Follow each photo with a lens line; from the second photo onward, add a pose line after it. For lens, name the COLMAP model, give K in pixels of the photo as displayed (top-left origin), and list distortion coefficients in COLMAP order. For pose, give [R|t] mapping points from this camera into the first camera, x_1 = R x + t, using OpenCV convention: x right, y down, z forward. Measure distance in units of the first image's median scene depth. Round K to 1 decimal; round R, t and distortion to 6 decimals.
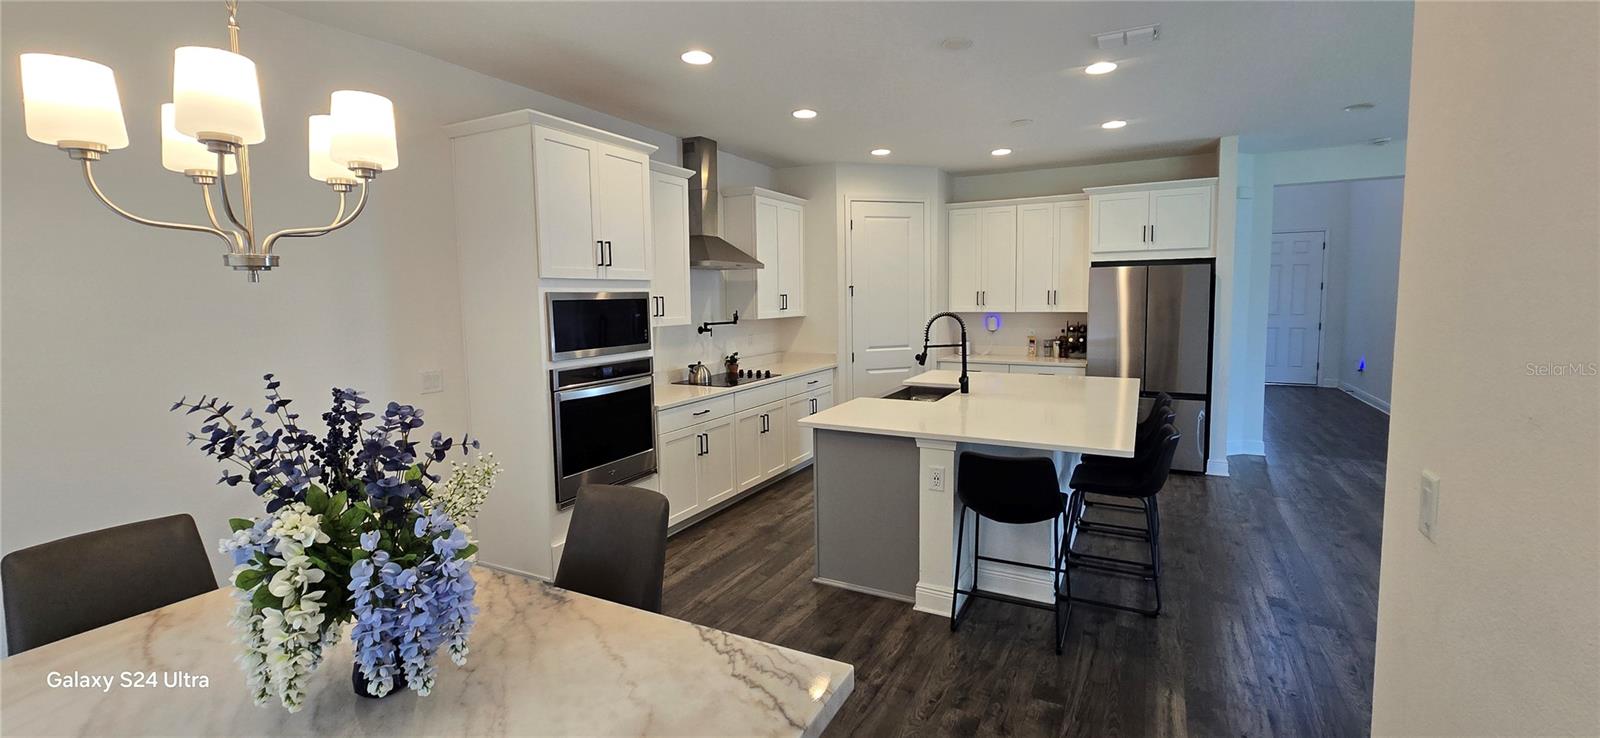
lens RADIAL K [[659.4, 0, 806.6], [0, 659.4, 346.7], [0, 0, 1]] dist [-0.003065, 0.002471]
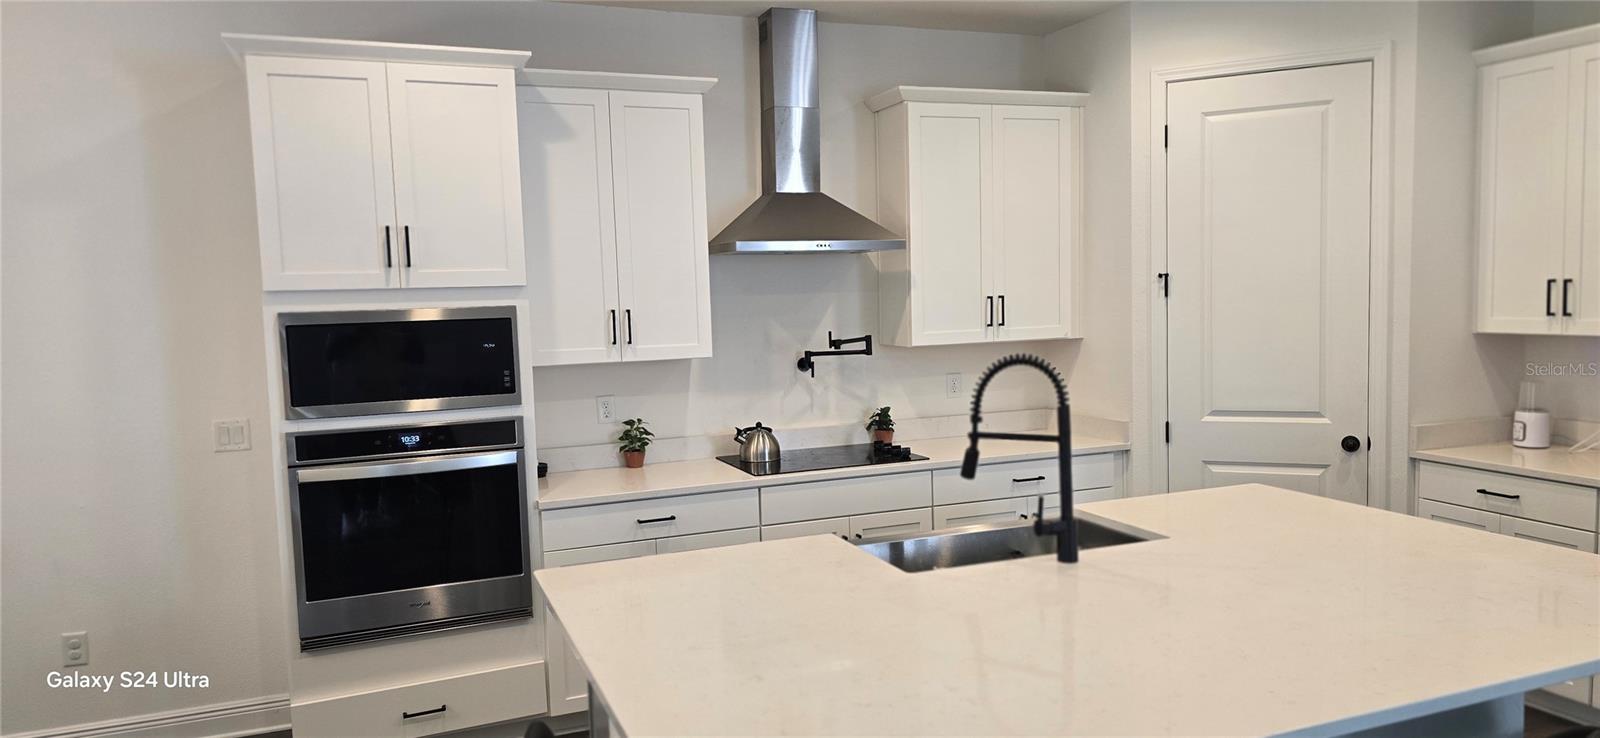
lens RADIAL K [[1072.5, 0, 801.4], [0, 1072.5, 374.2], [0, 0, 1]] dist [0.071507, -0.061118]
pose [[0.754965, 0.043454, -0.654324, 0.488287], [-0.031733, 0.999054, 0.029734, -0.049771], [0.654997, -0.001684, 0.755630, 0.374551]]
